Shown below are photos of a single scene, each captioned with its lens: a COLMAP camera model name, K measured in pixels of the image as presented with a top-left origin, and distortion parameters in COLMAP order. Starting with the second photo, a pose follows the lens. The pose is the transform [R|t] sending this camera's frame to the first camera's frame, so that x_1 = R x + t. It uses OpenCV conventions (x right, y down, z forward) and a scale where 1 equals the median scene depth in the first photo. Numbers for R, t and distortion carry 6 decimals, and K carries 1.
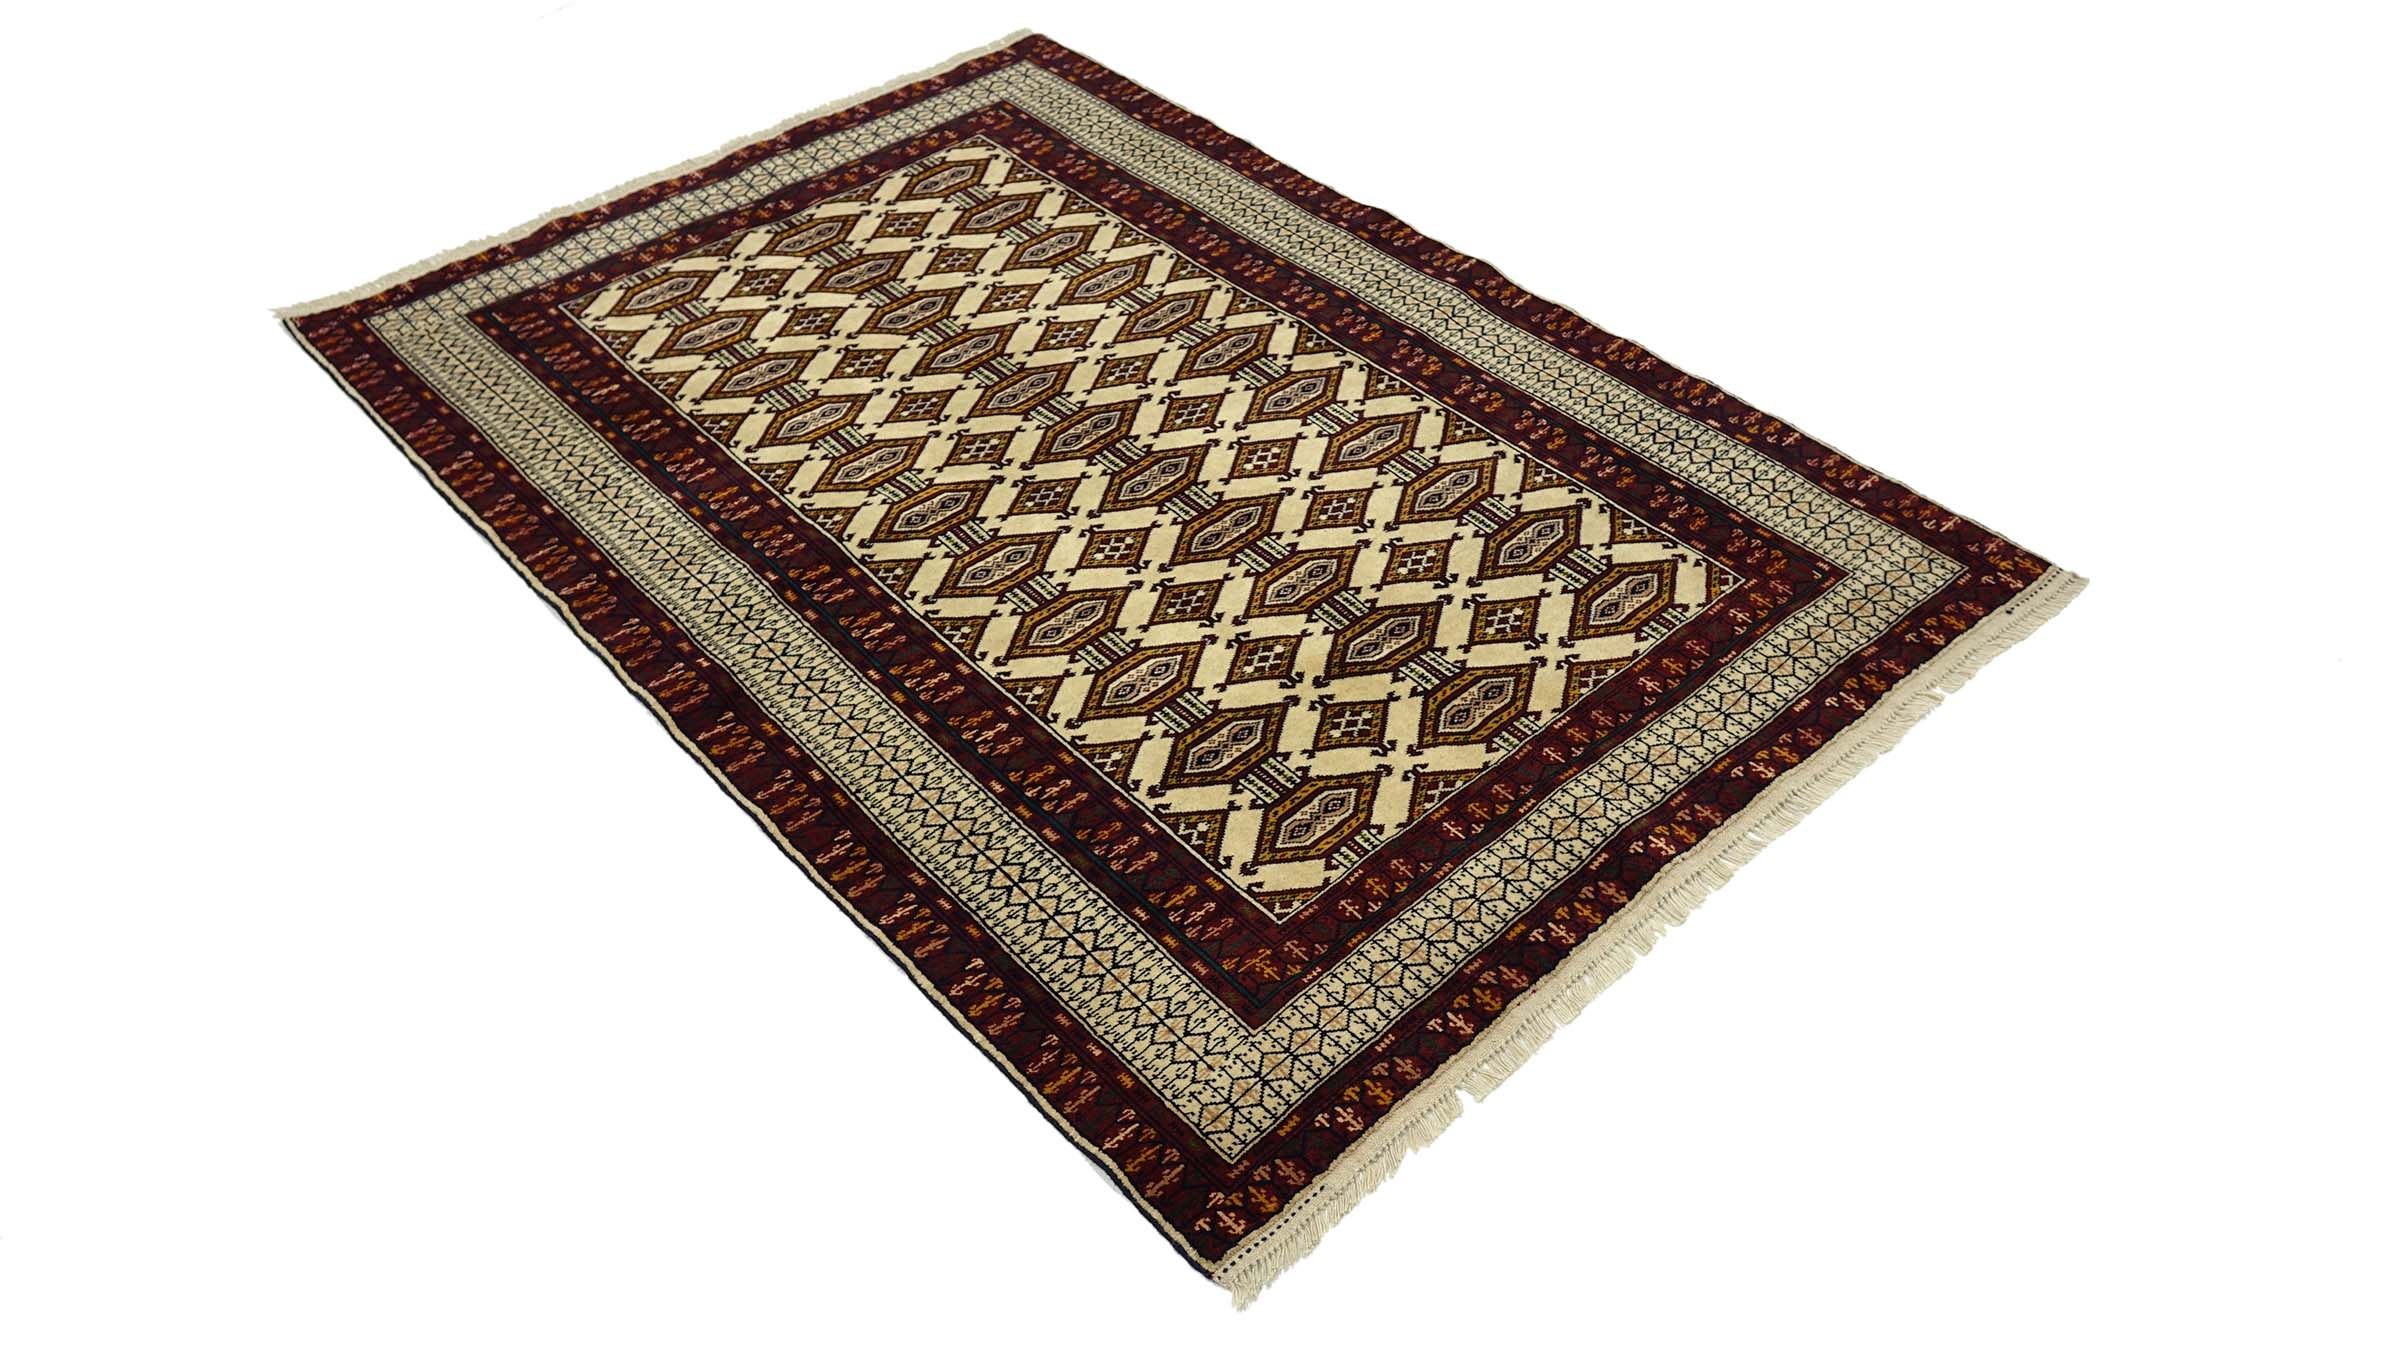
lens RADIAL K [[1877.5, 0, 1200.0], [0, 1877.5, 675.5], [0, 0, 1]] dist [-0.006610, -0.004990]
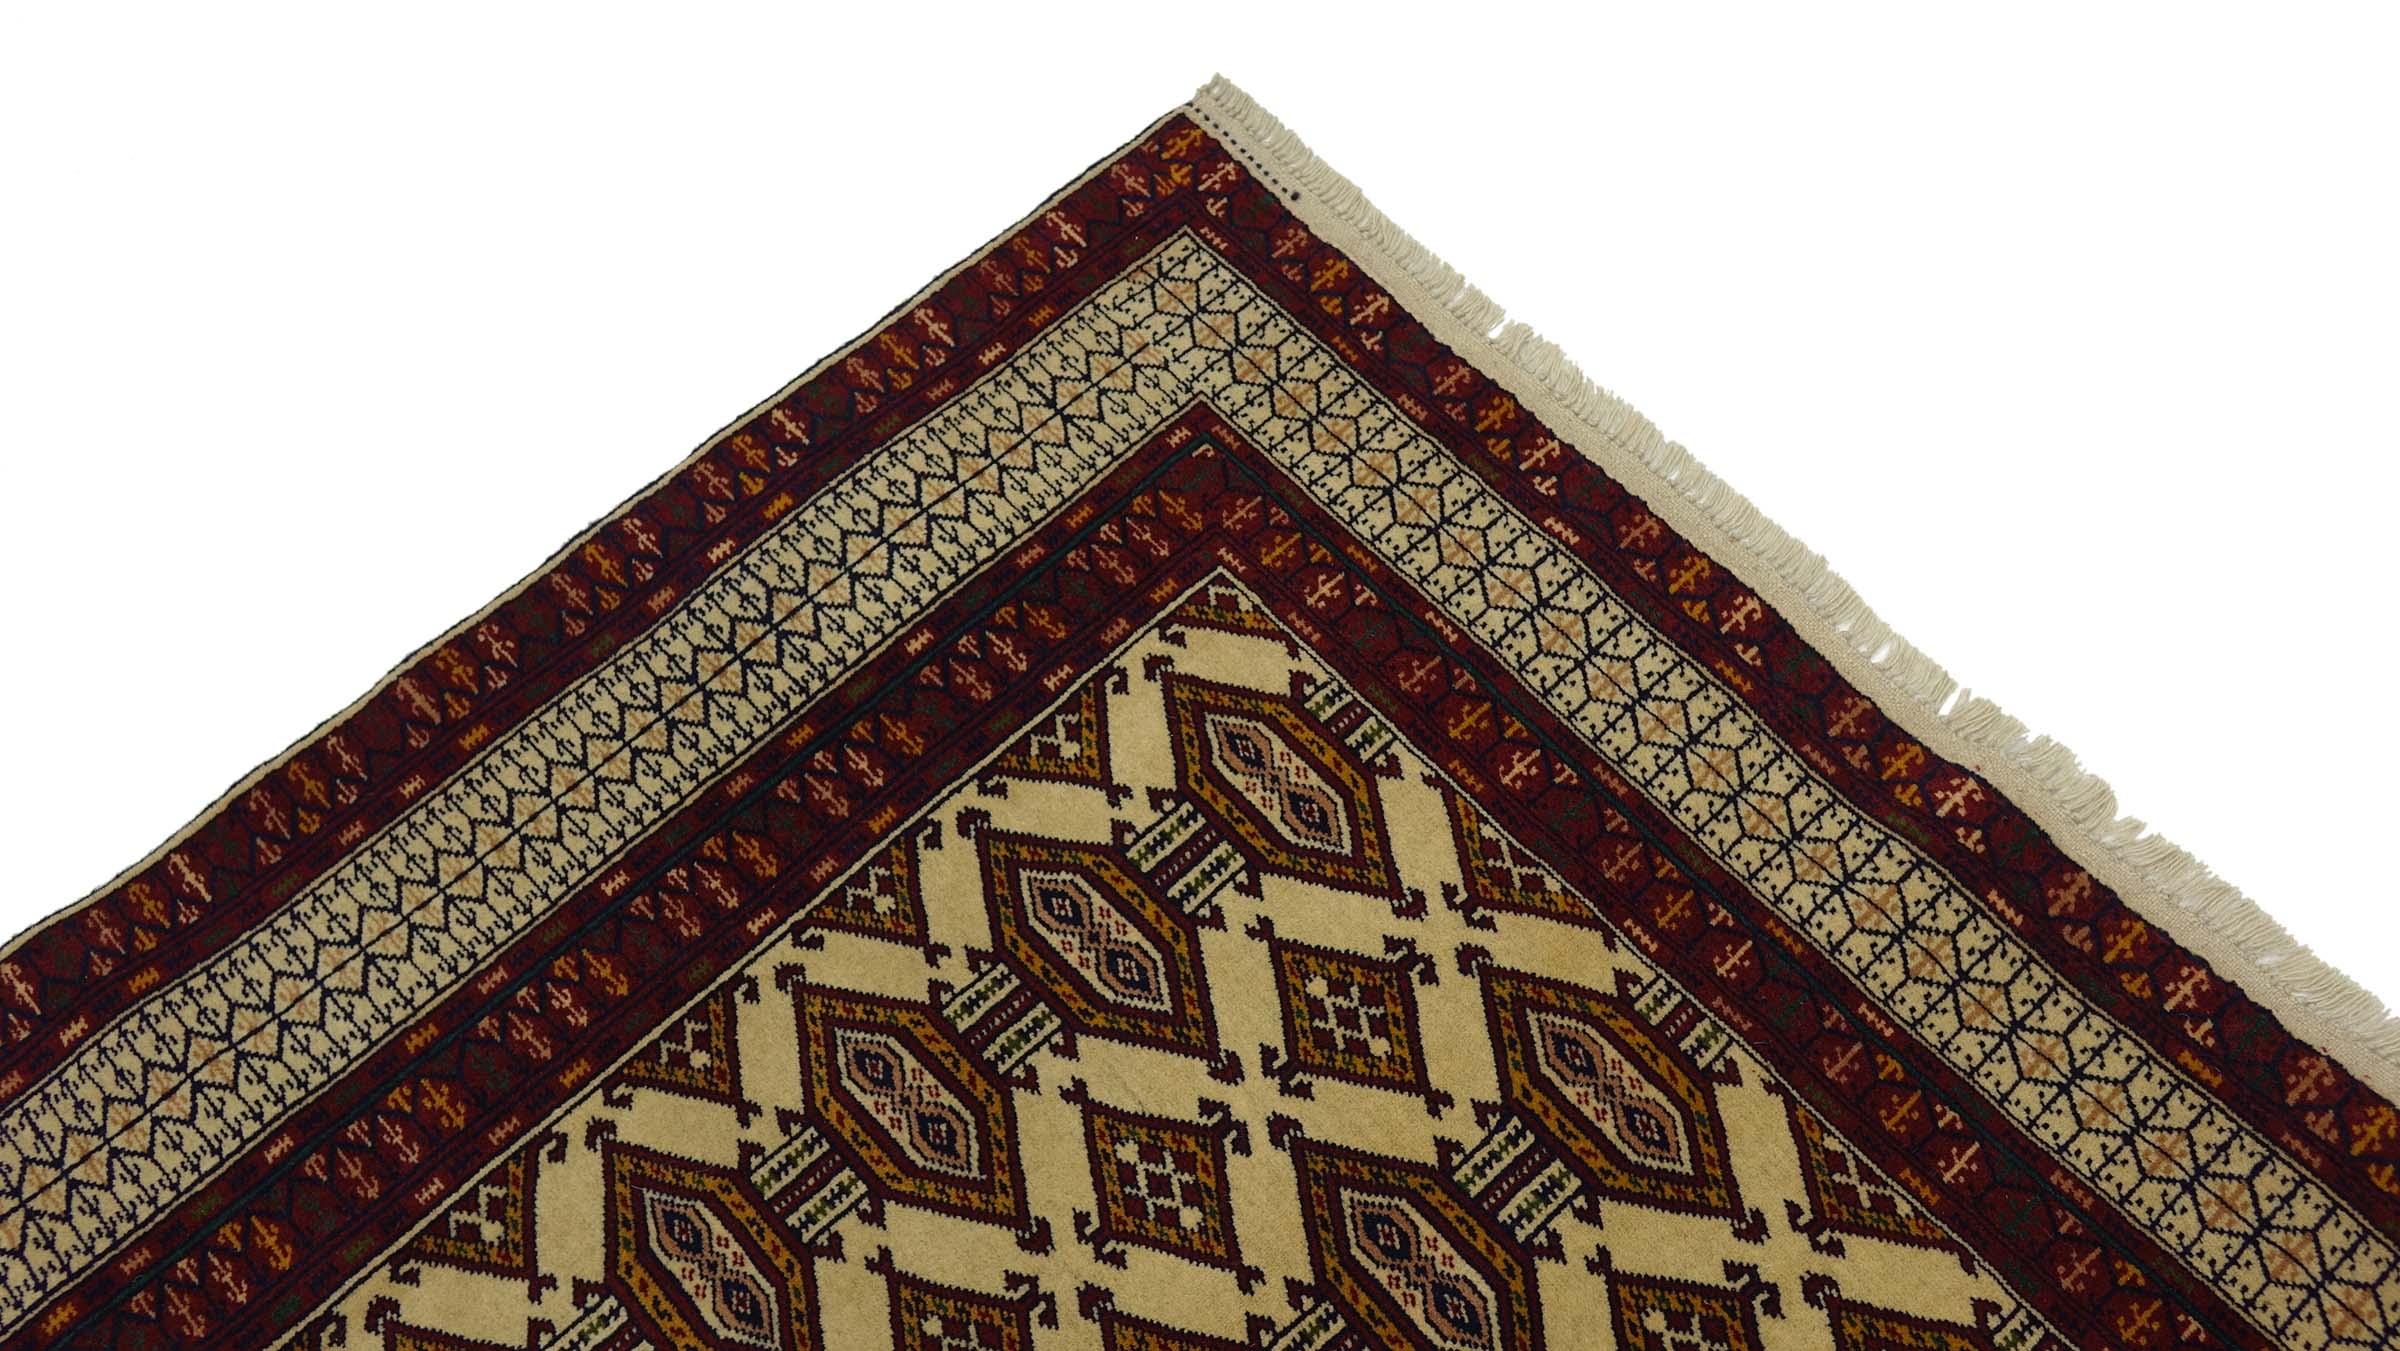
lens RADIAL K [[2297.7, 0, 1200.0], [0, 2297.7, 675.5], [0, 0, 1]] dist [-0.003259, -0.010082]
pose [[-0.010028, -0.867996, 0.496469, -0.050052], [0.723891, 0.336218, 0.602444, -0.425860], [-0.689841, 0.365431, 0.624963, 0.617083]]
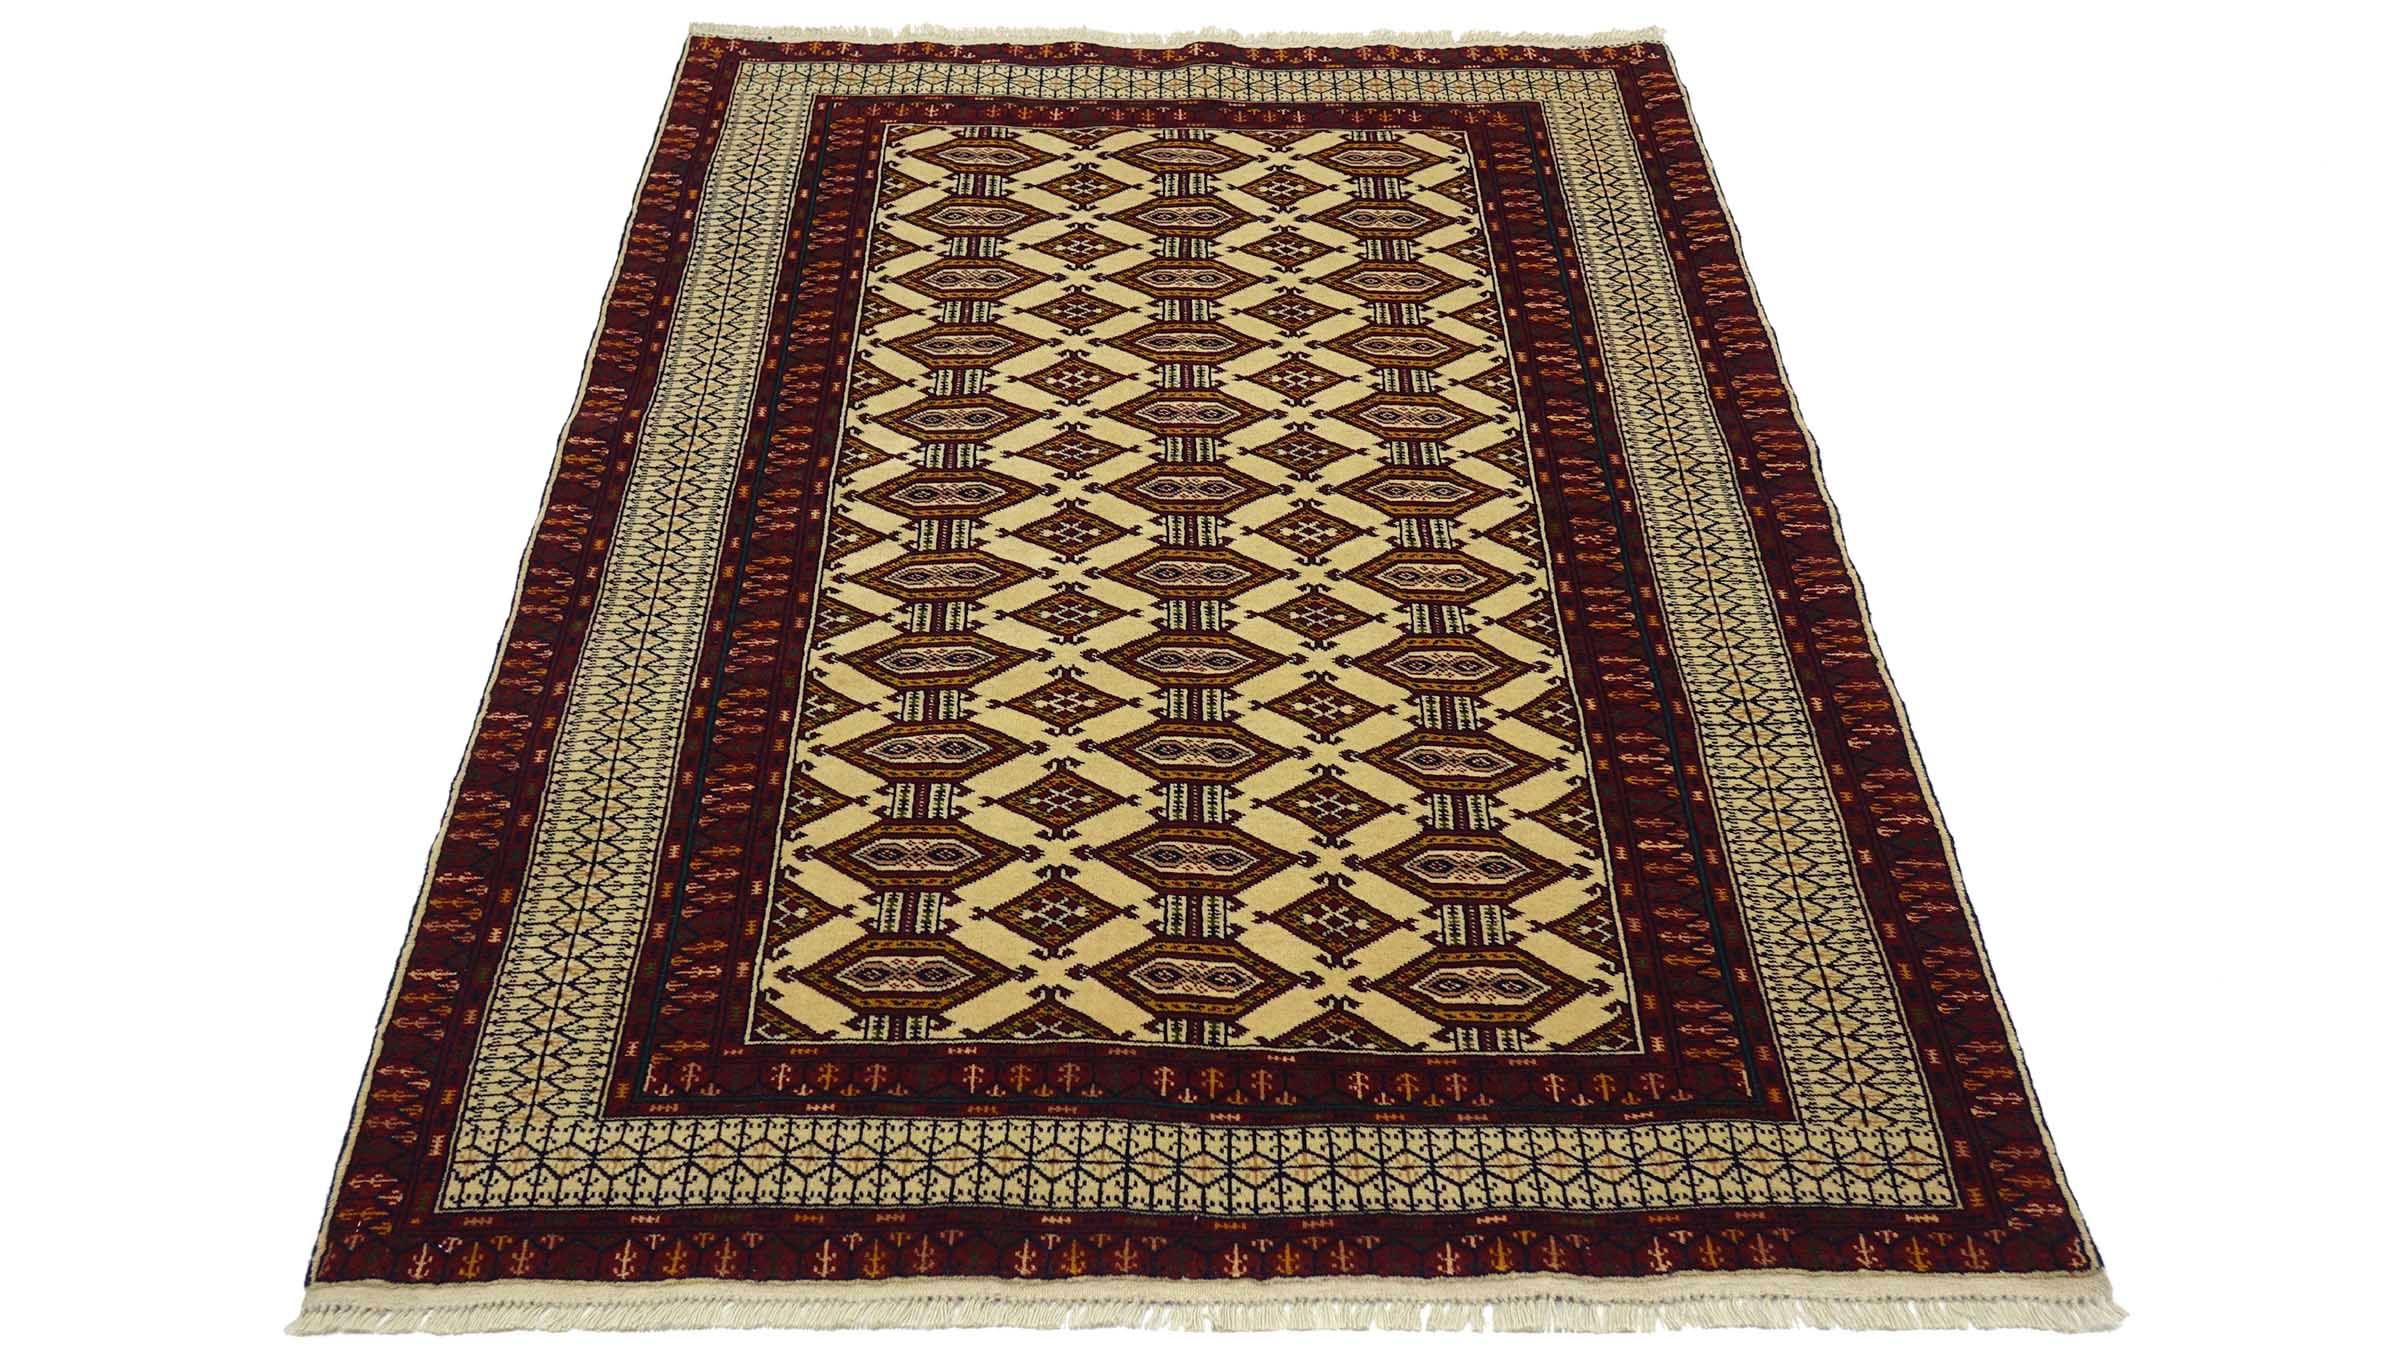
lens RADIAL K [[2173.6, 0, 1200.0], [0, 2173.6, 675.5], [0, 0, 1]] dist [-0.003811, -0.003194]
pose [[-0.752774, -0.458319, 0.472520, -0.600433], [0.454279, 0.157800, 0.876772, -1.035555], [-0.476405, 0.874667, 0.089417, 1.078785]]
